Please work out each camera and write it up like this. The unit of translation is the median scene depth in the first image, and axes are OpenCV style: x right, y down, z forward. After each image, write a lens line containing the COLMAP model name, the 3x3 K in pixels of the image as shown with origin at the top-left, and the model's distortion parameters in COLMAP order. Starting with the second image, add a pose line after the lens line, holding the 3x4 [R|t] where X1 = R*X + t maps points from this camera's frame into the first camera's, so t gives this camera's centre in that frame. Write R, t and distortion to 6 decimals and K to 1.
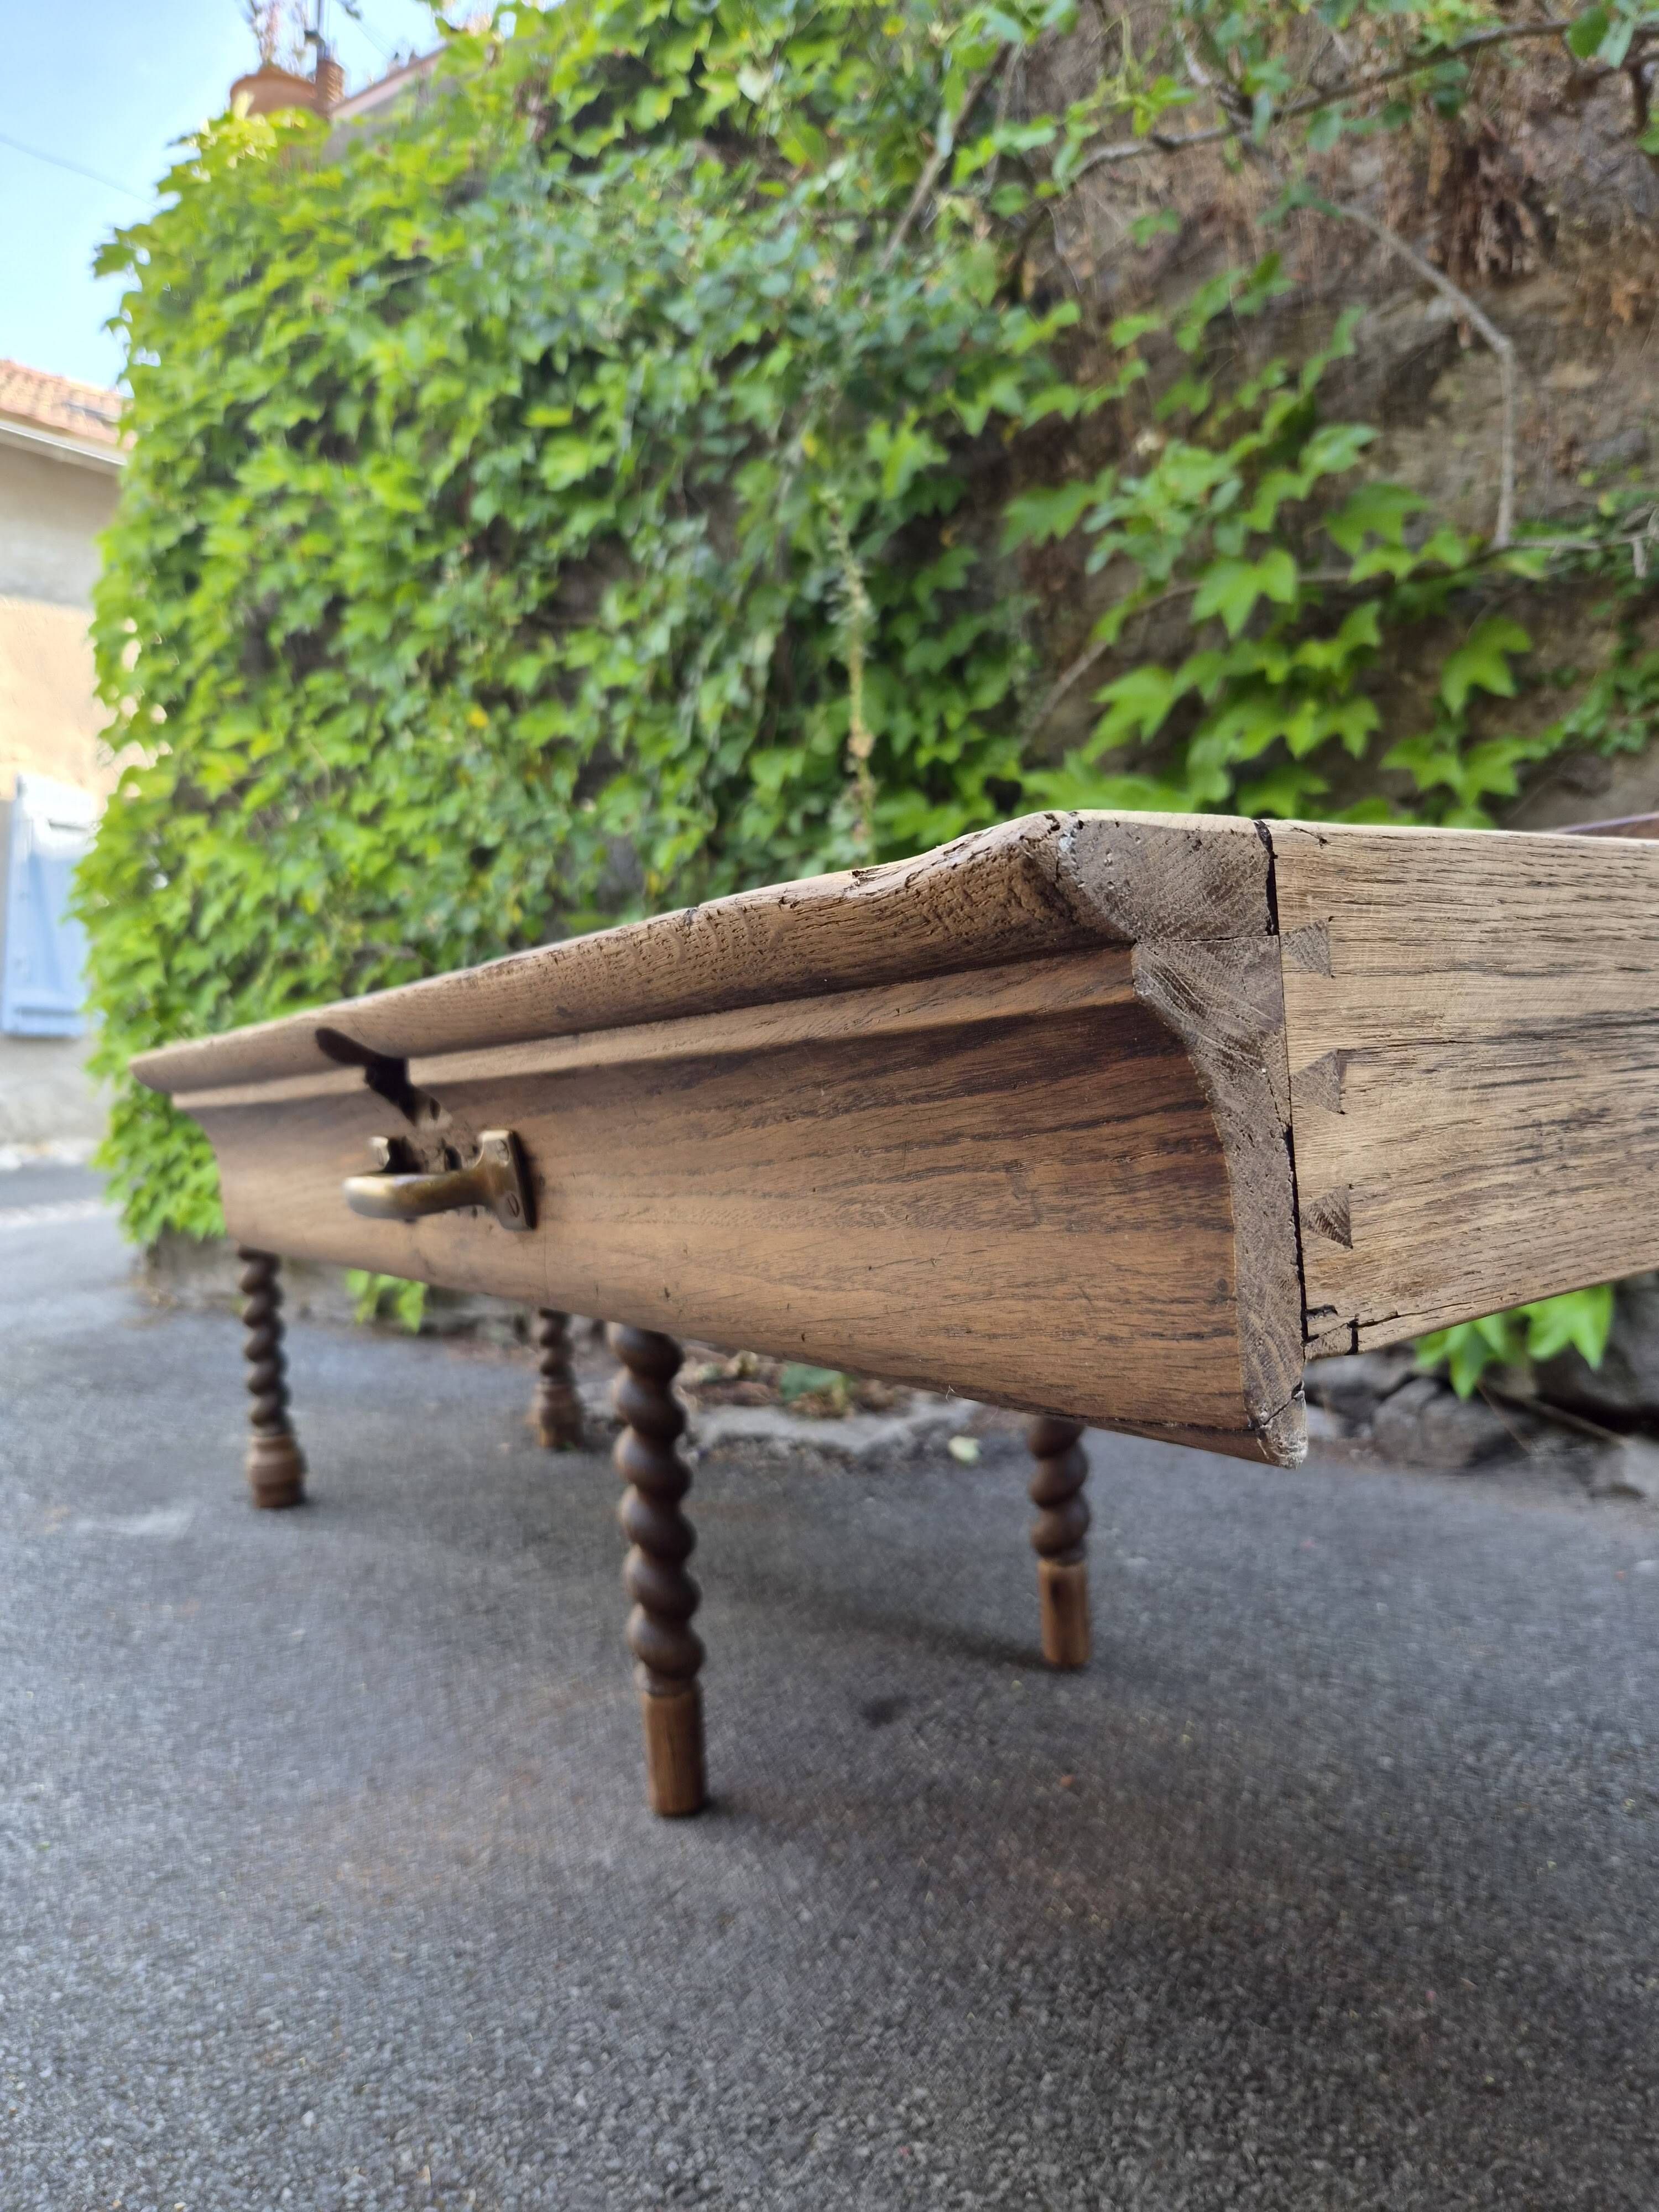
lens RADIAL K [[1520.5, 0, 845.9], [0, 1520.5, 1098.8], [0, 0, 1]] dist [0.050706, -0.051593]
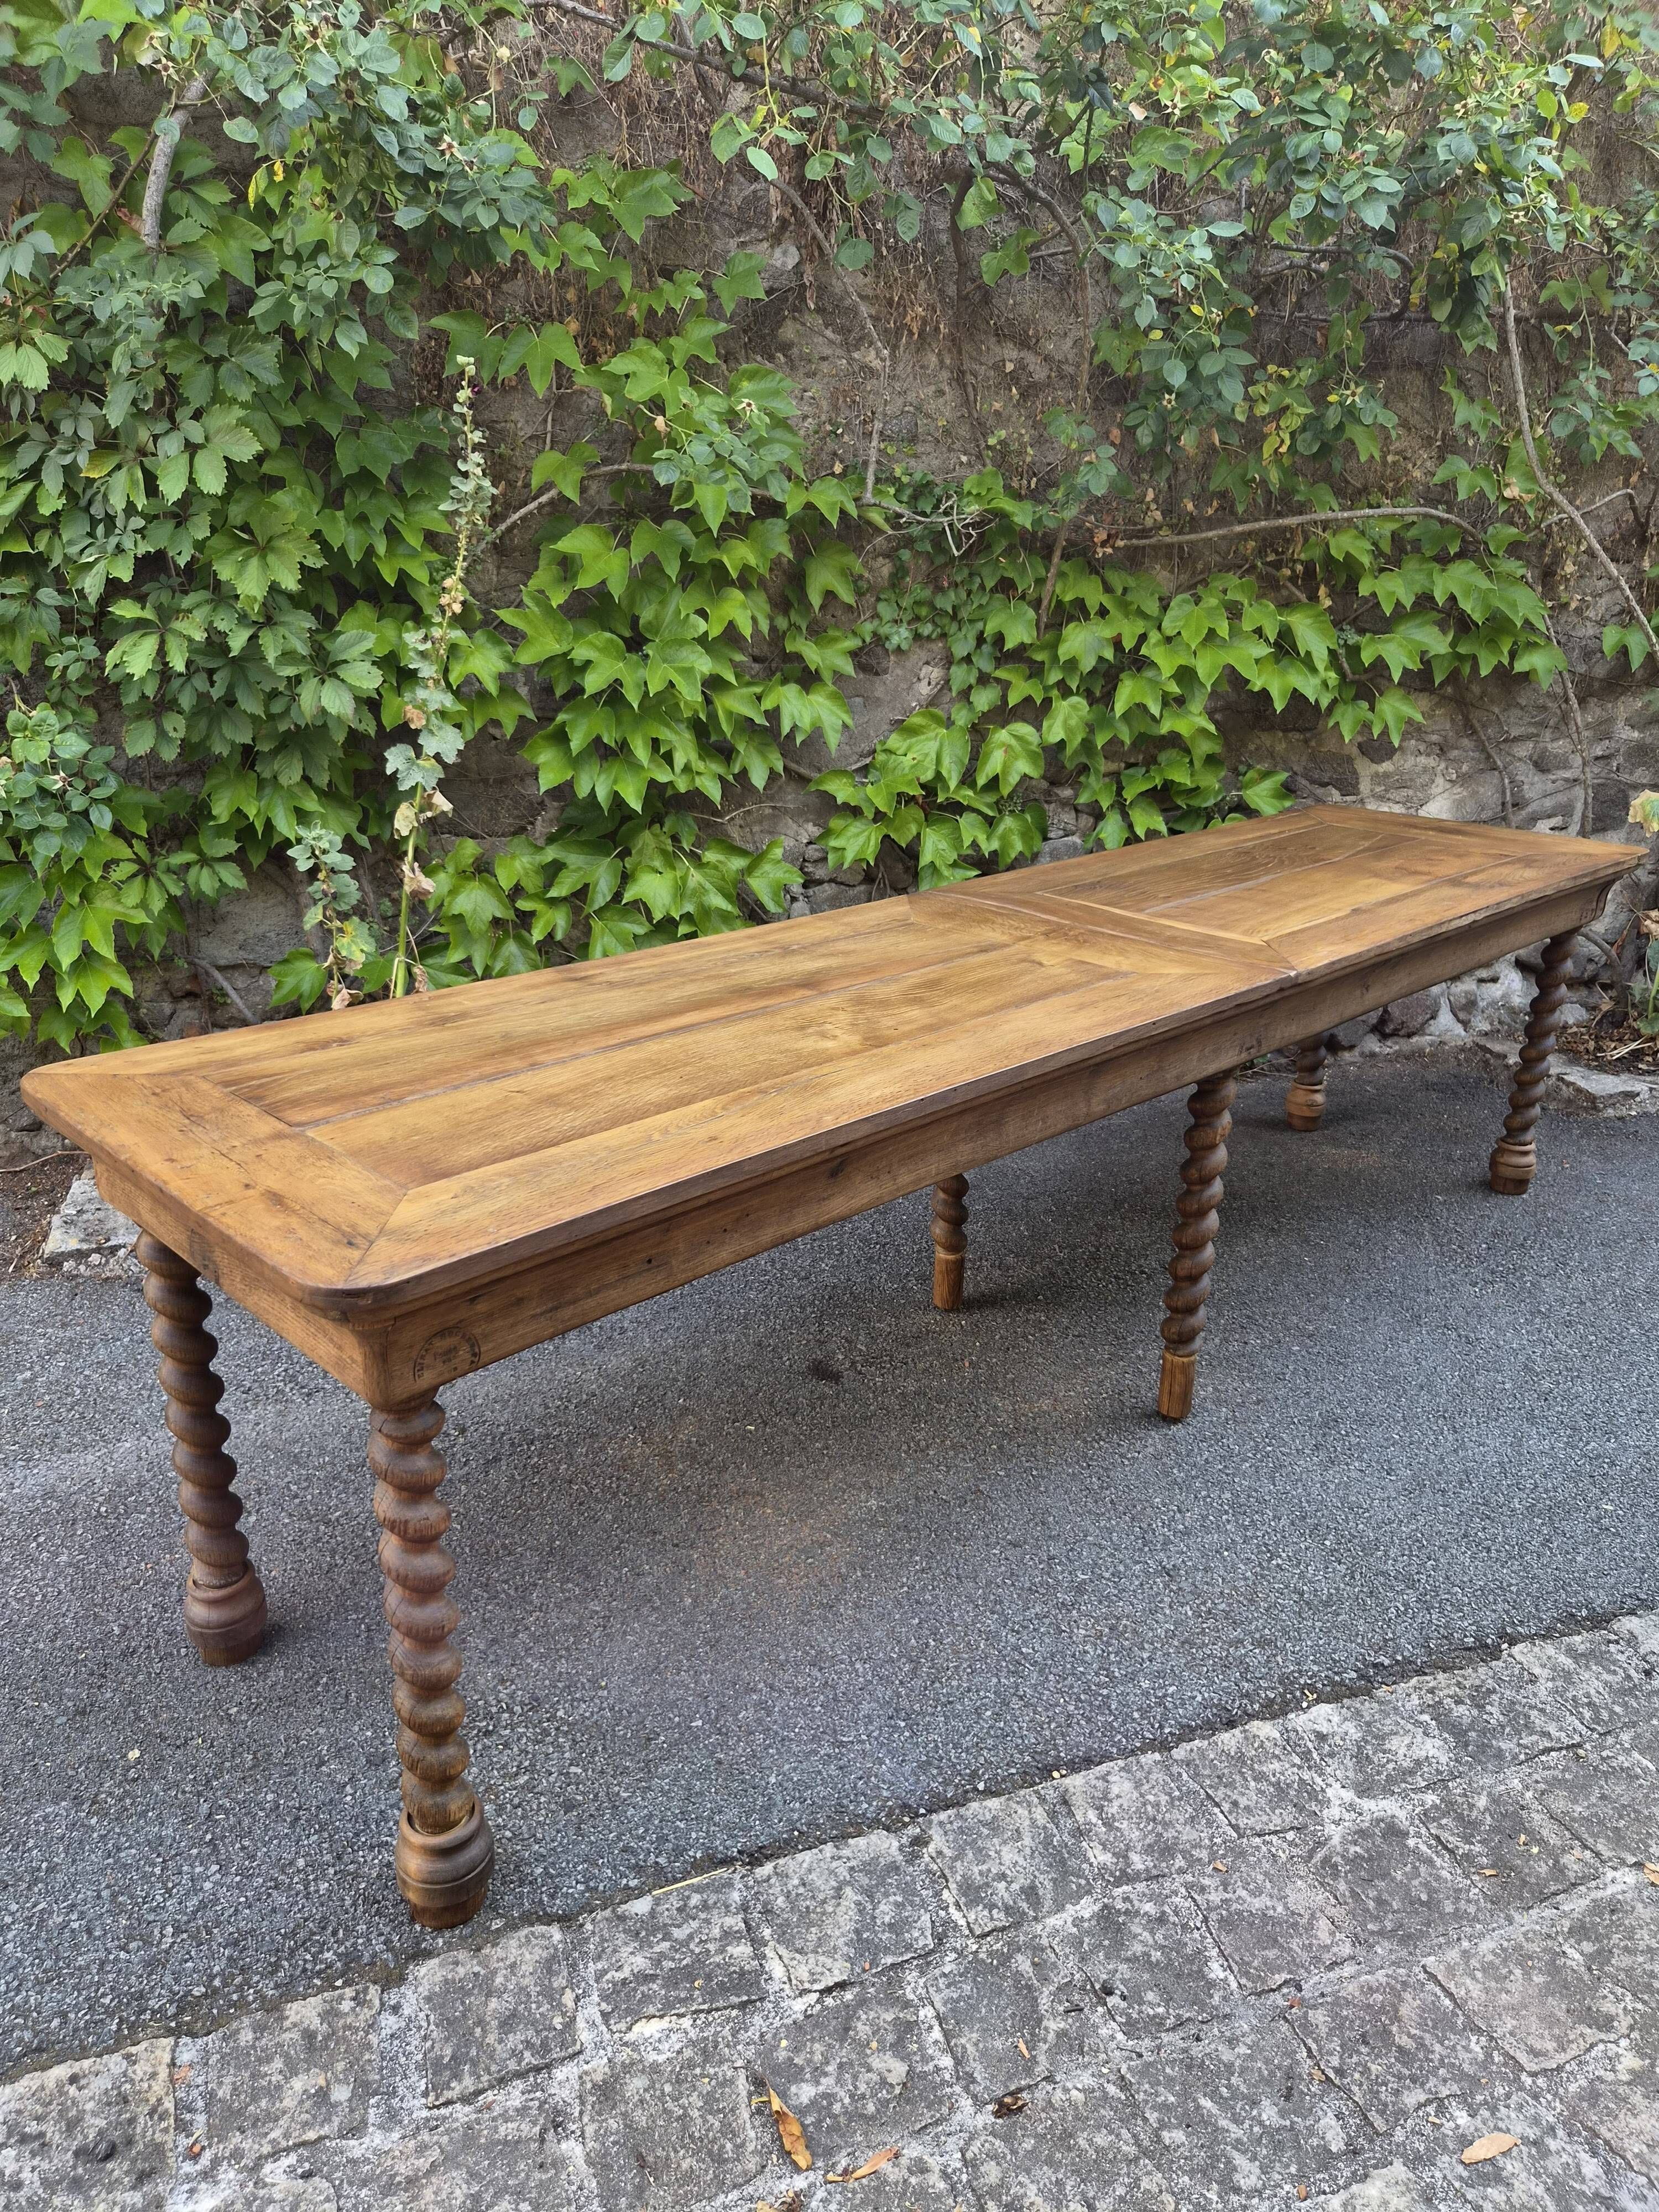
lens RADIAL K [[1490.0, 0, 830.0], [0, 1490.0, 1110.1], [0, 0, 1]] dist [0.065126, -0.052659]
pose [[0.584780, -0.232776, 0.777076, -0.958886], [-0.033784, 0.950124, 0.310037, -0.297279], [-0.810488, -0.207556, 0.547749, 0.163534]]
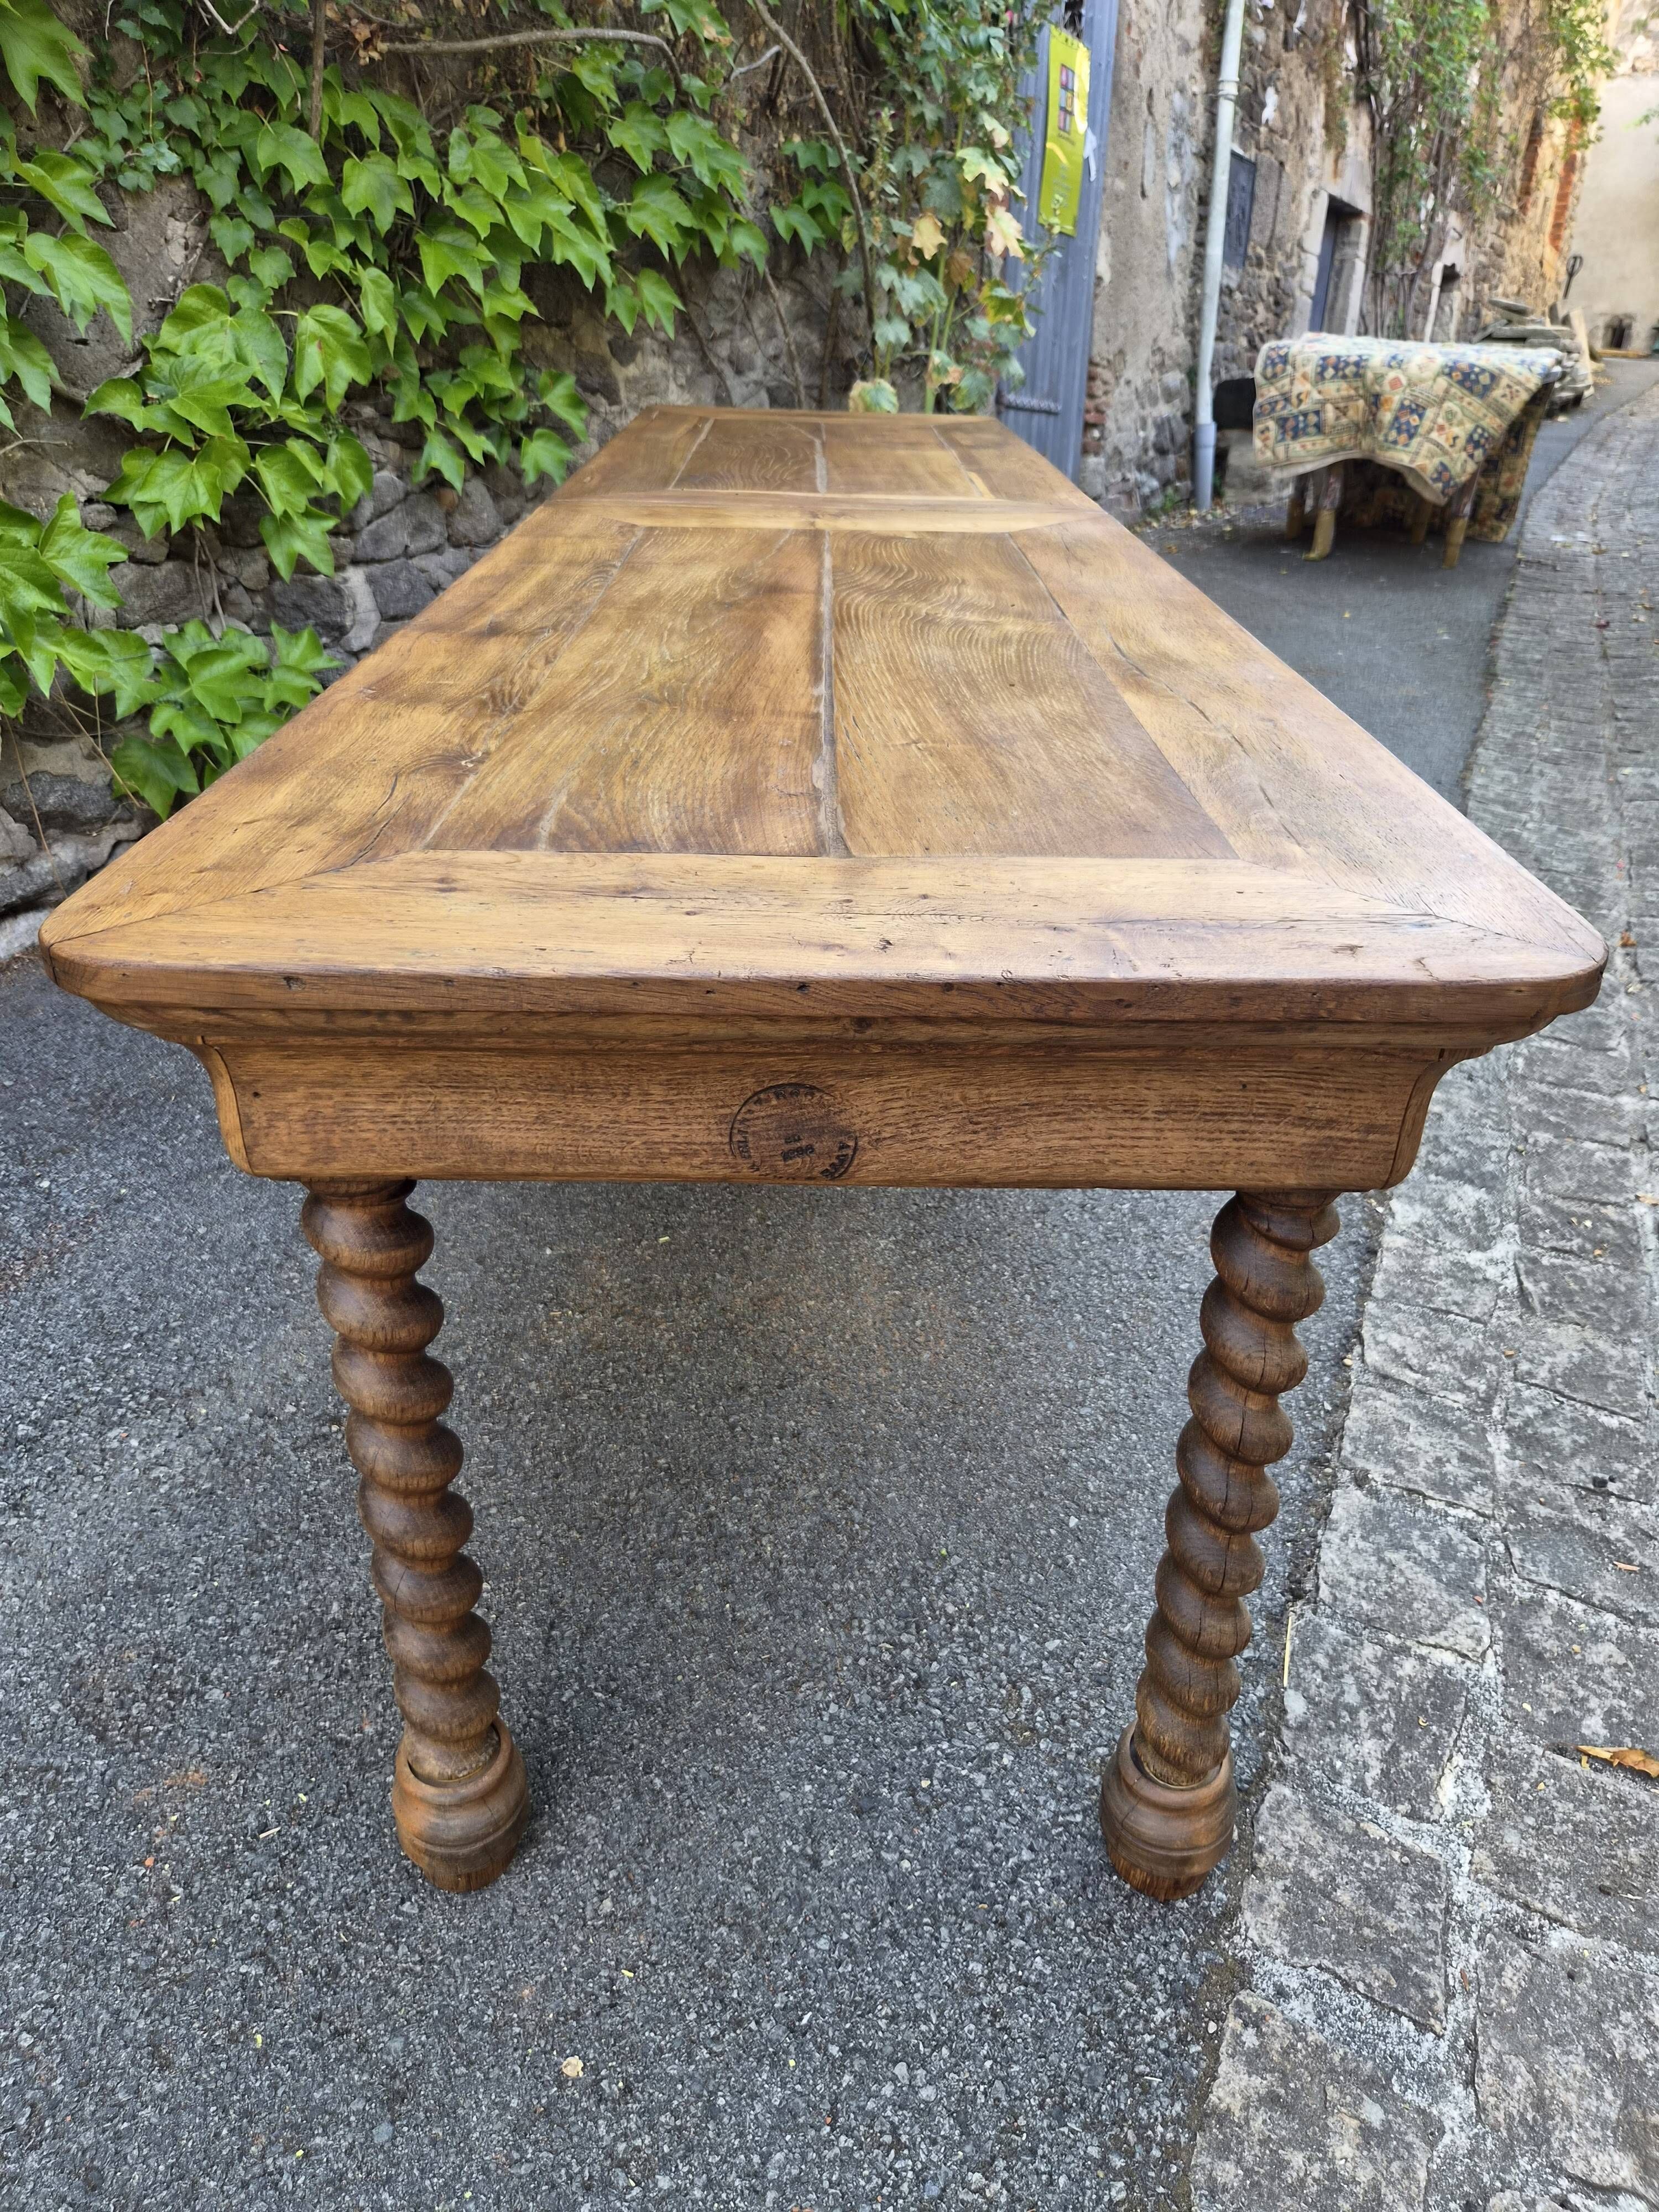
lens RADIAL K [[1501.9, 0, 847.3], [0, 1501.9, 1106.9], [0, 0, 1]] dist [0.055802, -0.044521]
pose [[-0.180893, -0.442719, 0.878224, -0.916463], [-0.005414, 0.893390, 0.449250, -0.163298], [-0.983488, 0.076512, -0.164005, 0.881374]]
